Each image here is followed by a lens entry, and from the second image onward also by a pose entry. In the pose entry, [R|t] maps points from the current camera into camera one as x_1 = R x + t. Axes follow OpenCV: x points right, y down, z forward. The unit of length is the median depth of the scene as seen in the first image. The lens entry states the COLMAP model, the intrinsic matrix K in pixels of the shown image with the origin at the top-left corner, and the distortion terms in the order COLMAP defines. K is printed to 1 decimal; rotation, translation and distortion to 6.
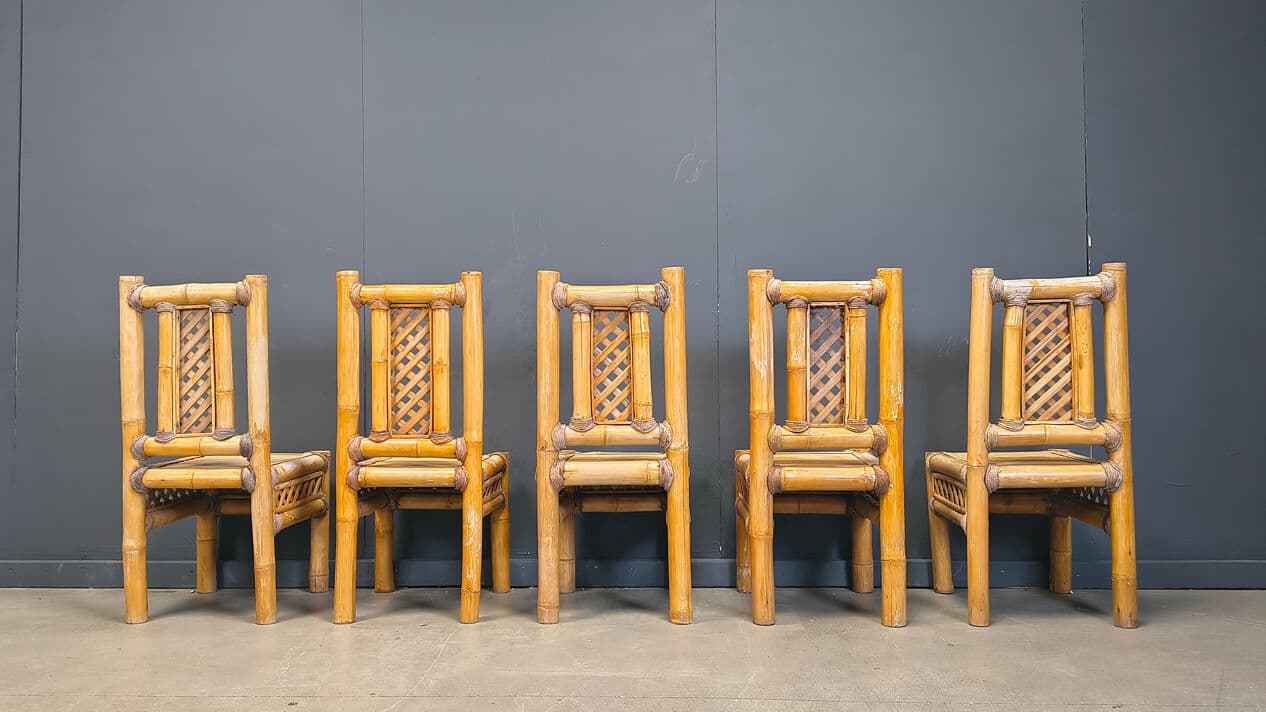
lens RADIAL K [[970.1, 0, 628.9], [0, 970.1, 359.9], [0, 0, 1]] dist [0.049359, -0.031208]
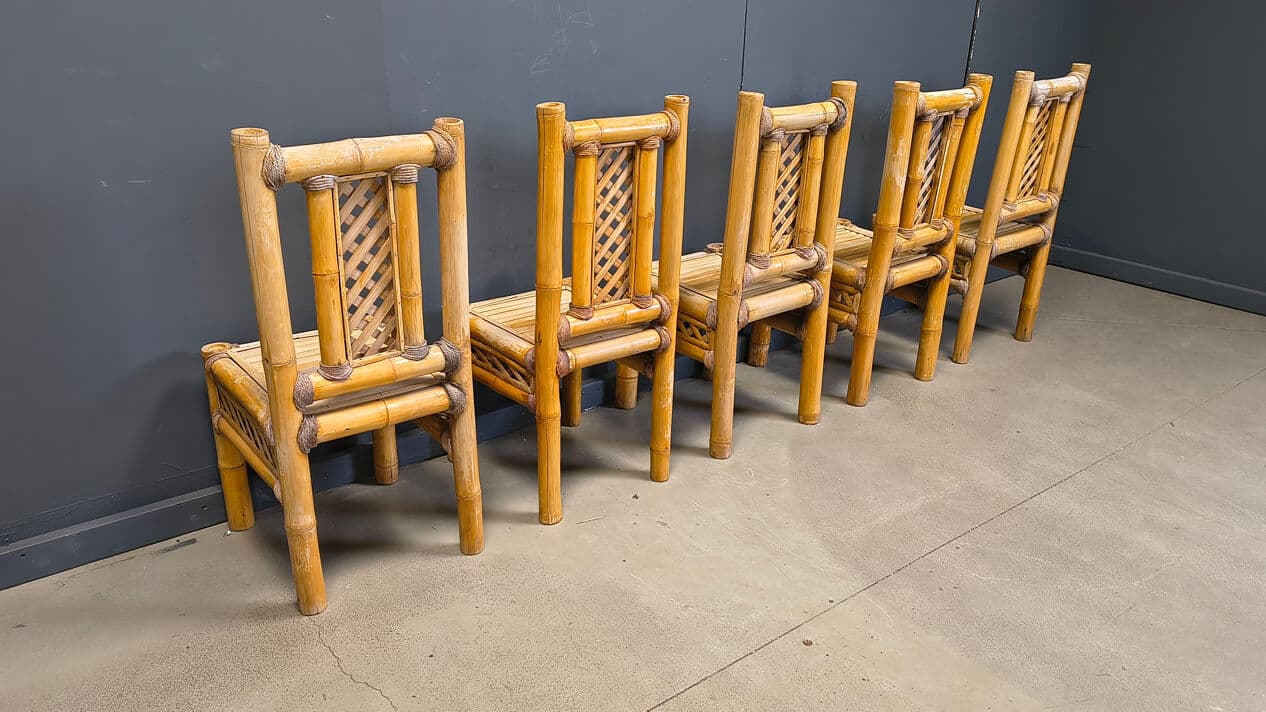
lens RADIAL K [[970.1, 0, 628.1], [0, 970.1, 386.6], [0, 0, 1]] dist [0.049359, -0.031208]
pose [[0.744524, -0.242739, 0.621902, -0.758307], [-0.038798, 0.914248, 0.403294, -0.195973], [-0.666468, -0.324390, 0.671261, 0.411566]]
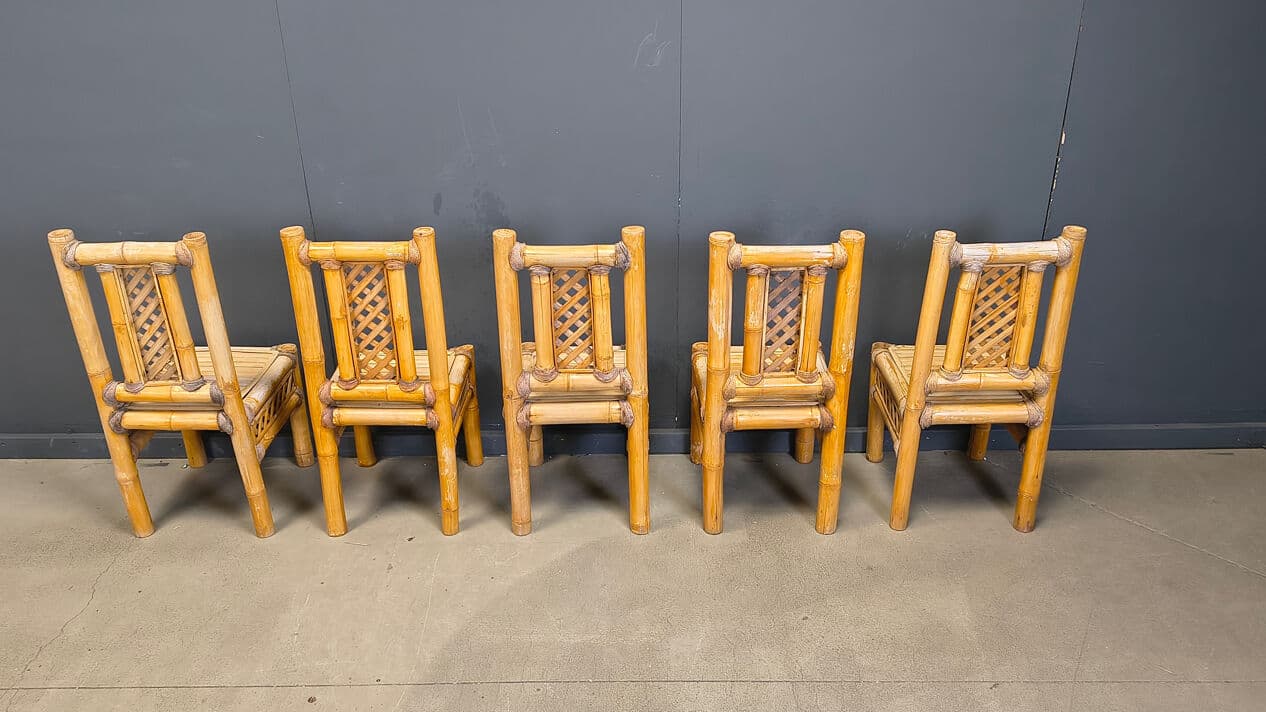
lens RADIAL K [[970.1, 0, 639.5], [0, 970.1, 352.3], [0, 0, 1]] dist [0.049359, -0.031208]
pose [[0.998577, -0.019979, 0.049438, 0.001090], [-0.003187, 0.903127, 0.429362, -0.397817], [-0.053227, -0.428909, 0.901778, 0.069181]]
